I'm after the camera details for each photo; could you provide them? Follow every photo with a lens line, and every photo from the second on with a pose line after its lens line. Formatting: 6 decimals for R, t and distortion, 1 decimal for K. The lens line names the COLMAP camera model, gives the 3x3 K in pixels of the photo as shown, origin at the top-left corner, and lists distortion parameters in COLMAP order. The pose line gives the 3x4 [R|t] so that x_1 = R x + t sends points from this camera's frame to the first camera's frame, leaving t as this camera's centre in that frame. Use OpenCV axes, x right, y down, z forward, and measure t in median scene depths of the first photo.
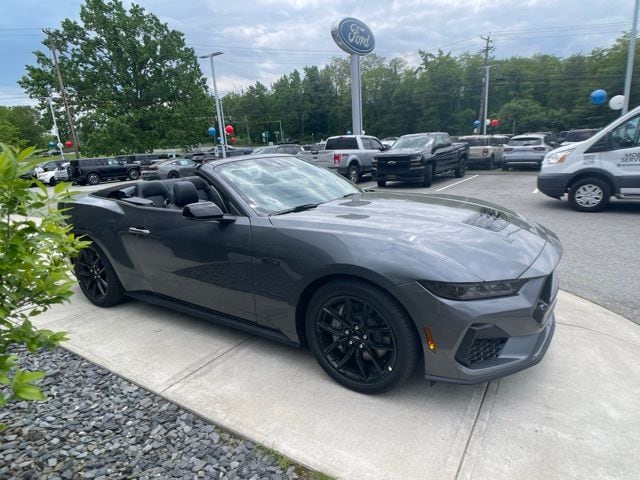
lens RADIAL K [[380.7, 0, 328.7], [0, 380.7, 241.1], [0, 0, 1]] dist [-0.002370, -0.002097]
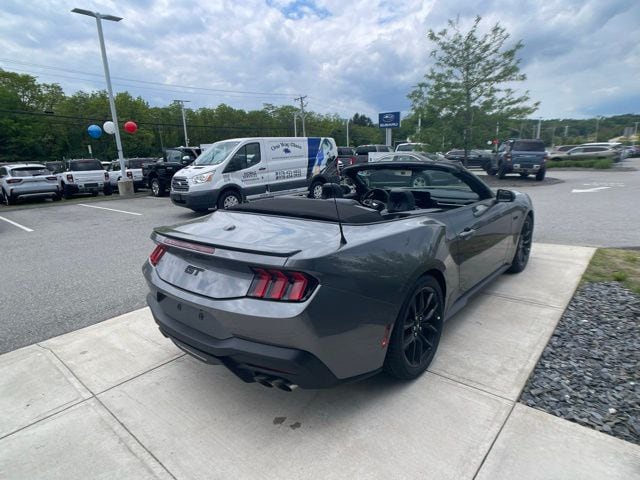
lens RADIAL K [[390.2, 0, 321.4], [0, 390.2, 240.2], [0, 0, 1]] dist [-0.002268, 0.000801]
pose [[0.149685, -0.195617, 0.969190, -0.113725], [0.280377, 0.948393, 0.148118, -0.020848], [-0.948147, 0.249567, 0.196807, 0.084168]]
